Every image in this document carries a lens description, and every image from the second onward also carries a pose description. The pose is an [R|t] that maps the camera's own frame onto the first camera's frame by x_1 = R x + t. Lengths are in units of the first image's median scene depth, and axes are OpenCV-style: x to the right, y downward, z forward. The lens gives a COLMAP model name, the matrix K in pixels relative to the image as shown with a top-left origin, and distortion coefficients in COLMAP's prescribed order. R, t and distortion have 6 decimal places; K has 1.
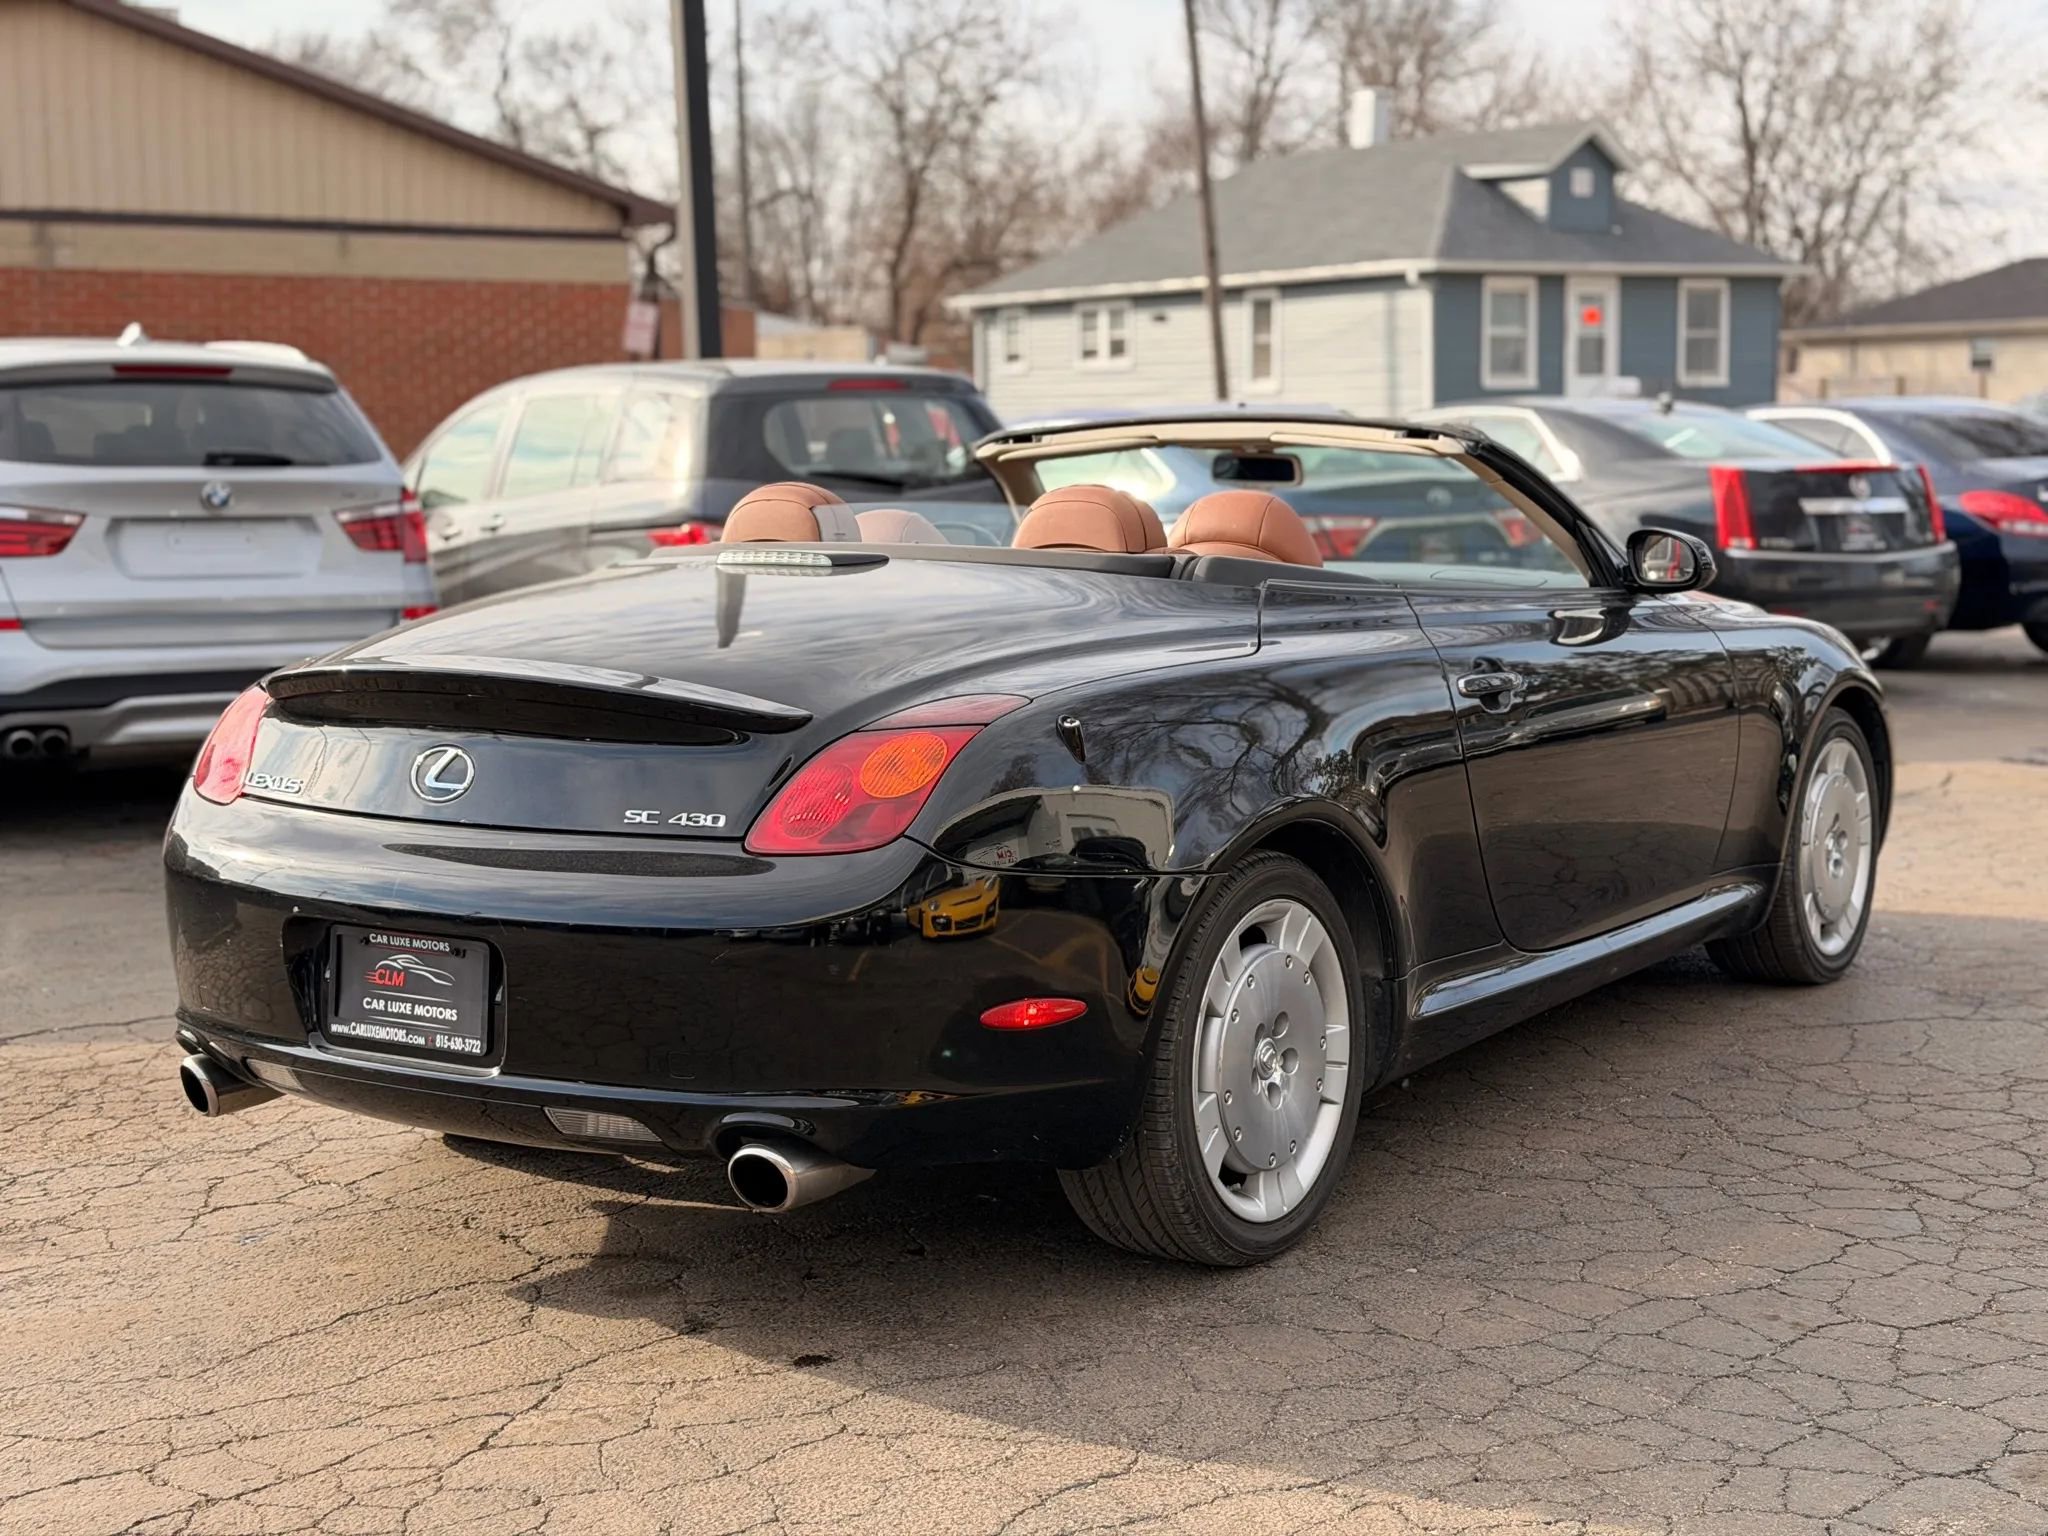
lens RADIAL K [[2877.0, 0, 1024.5], [0, 2877.0, 930.1], [0, 0, 1]] dist [0.100684, 0.000000]
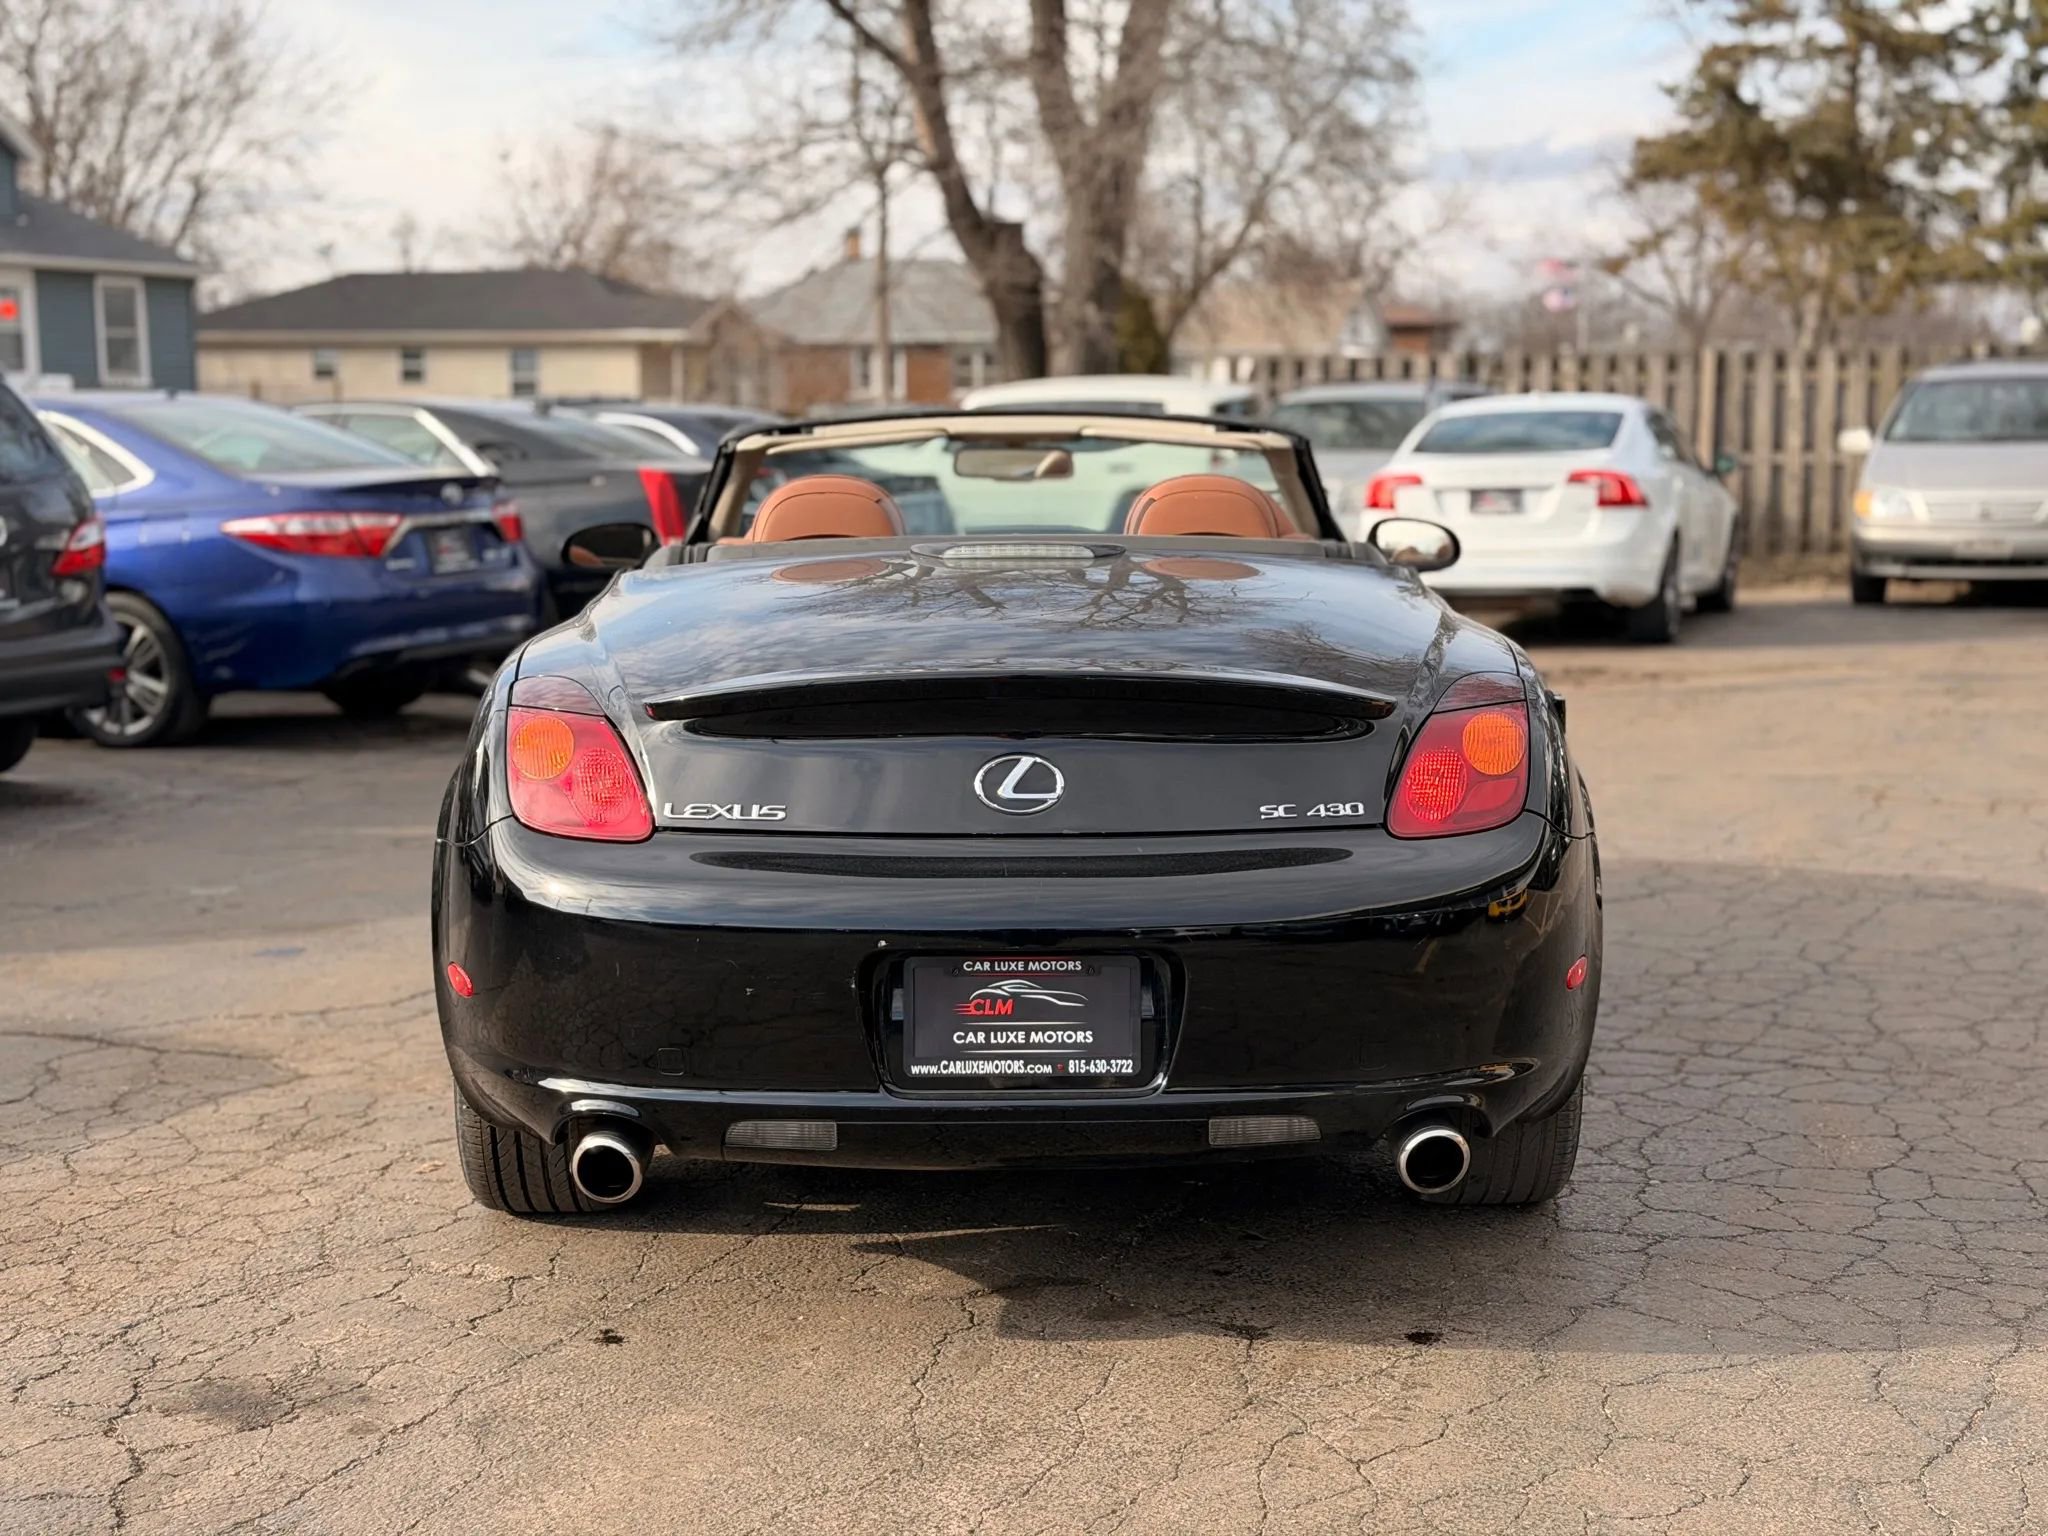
lens RADIAL K [[2877.0, 0, 1082.1], [0, 2877.0, 881.6], [0, 0, 1]] dist [0.100684, 0.000000]
pose [[0.829661, -0.083134, 0.552043, -0.568525], [0.092907, 0.995621, 0.010304, -0.024708], [-0.550483, 0.042740, 0.833752, 0.170813]]
